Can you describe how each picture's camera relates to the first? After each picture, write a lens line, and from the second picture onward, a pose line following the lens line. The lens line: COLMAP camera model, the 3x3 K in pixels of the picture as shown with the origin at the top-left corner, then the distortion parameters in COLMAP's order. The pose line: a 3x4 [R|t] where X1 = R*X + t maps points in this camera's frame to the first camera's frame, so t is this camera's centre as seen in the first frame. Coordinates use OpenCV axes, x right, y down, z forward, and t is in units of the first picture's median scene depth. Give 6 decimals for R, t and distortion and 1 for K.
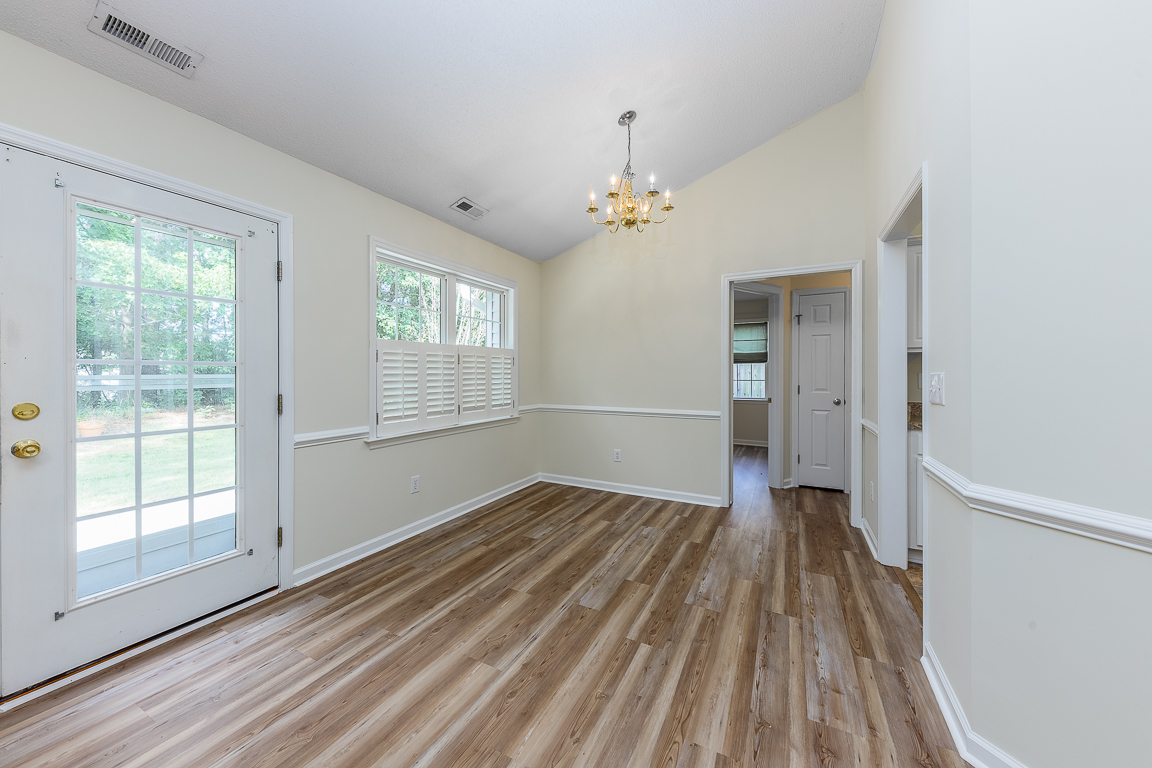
lens RADIAL K [[401.3, 0, 573.1], [0, 401.3, 377.7], [0, 0, 1]] dist [0.002711, 0.000192]
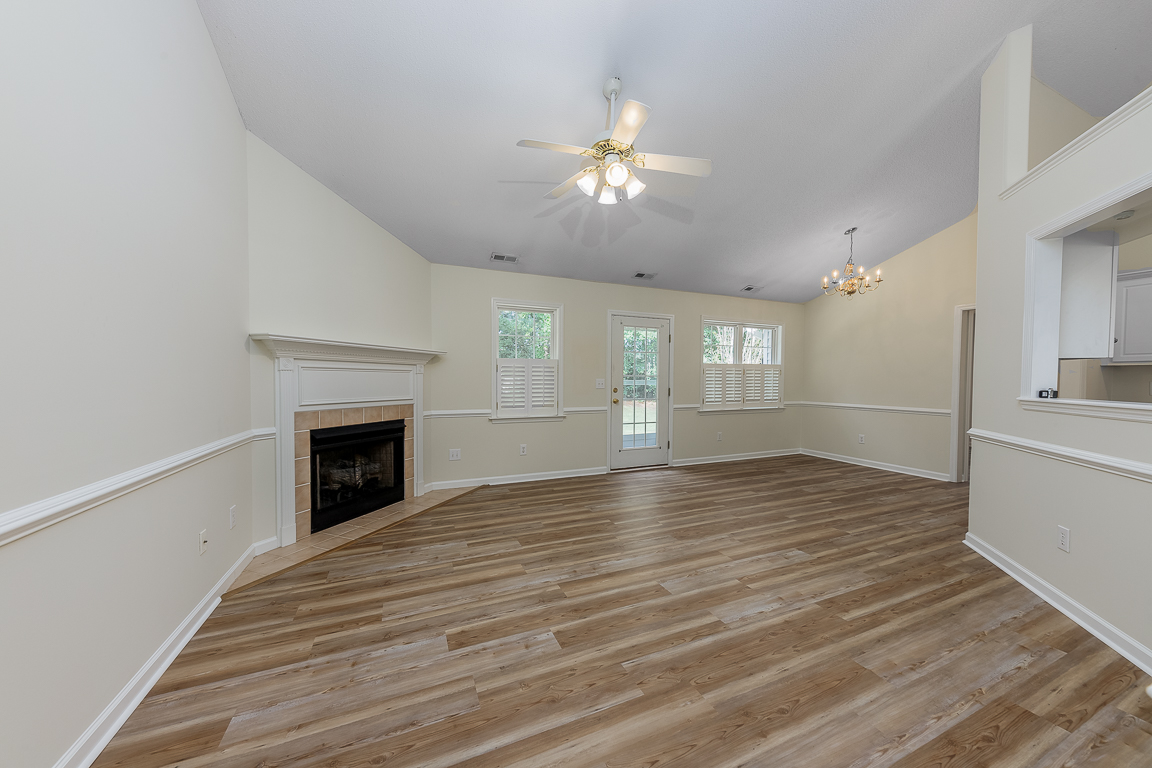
lens RADIAL K [[401.3, 0, 573.9], [0, 401.3, 389.7], [0, 0, 1]] dist [0.002711, 0.000192]
pose [[0.780484, 0.019372, -0.624876, 0.299191], [-0.010799, 0.999788, 0.017507, 0.011078], [0.625083, -0.006916, 0.780528, -1.076372]]
